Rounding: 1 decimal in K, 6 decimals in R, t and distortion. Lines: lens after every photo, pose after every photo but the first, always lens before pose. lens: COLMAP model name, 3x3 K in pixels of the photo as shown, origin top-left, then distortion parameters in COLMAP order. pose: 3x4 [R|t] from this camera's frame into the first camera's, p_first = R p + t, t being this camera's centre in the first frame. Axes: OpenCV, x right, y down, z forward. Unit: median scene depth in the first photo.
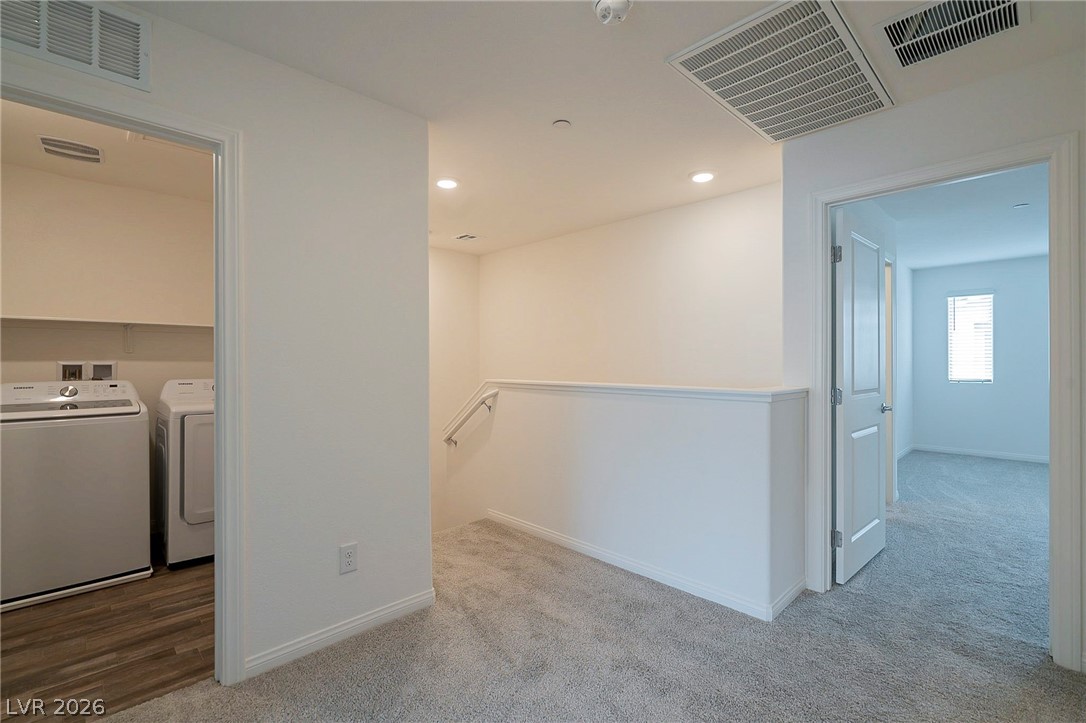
lens RADIAL K [[489.6, 0, 545.3], [0, 489.6, 363.4], [0, 0, 1]] dist [0.000077, 0.000693]
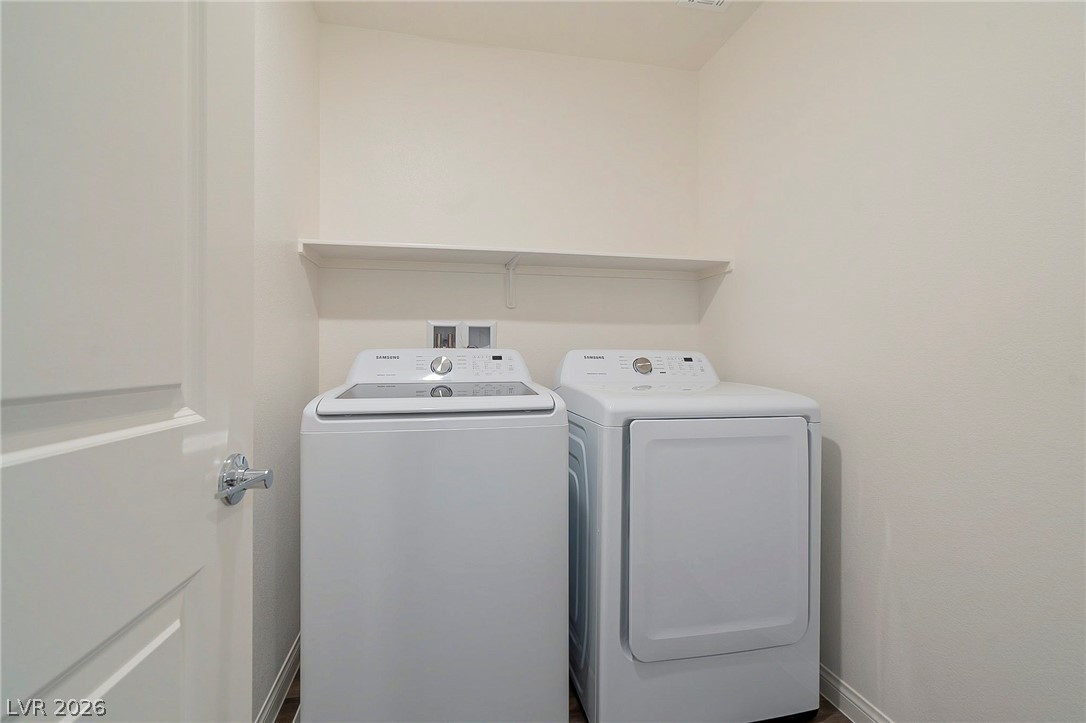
lens RADIAL K [[489.6, 0, 541.5], [0, 489.6, 359.6], [0, 0, 1]] dist [0.000077, 0.000693]
pose [[0.846730, 0.004320, -0.532005, -0.535147], [-0.001458, 0.999982, 0.005800, 0.045306], [0.532020, -0.004135, 0.846722, 0.542992]]
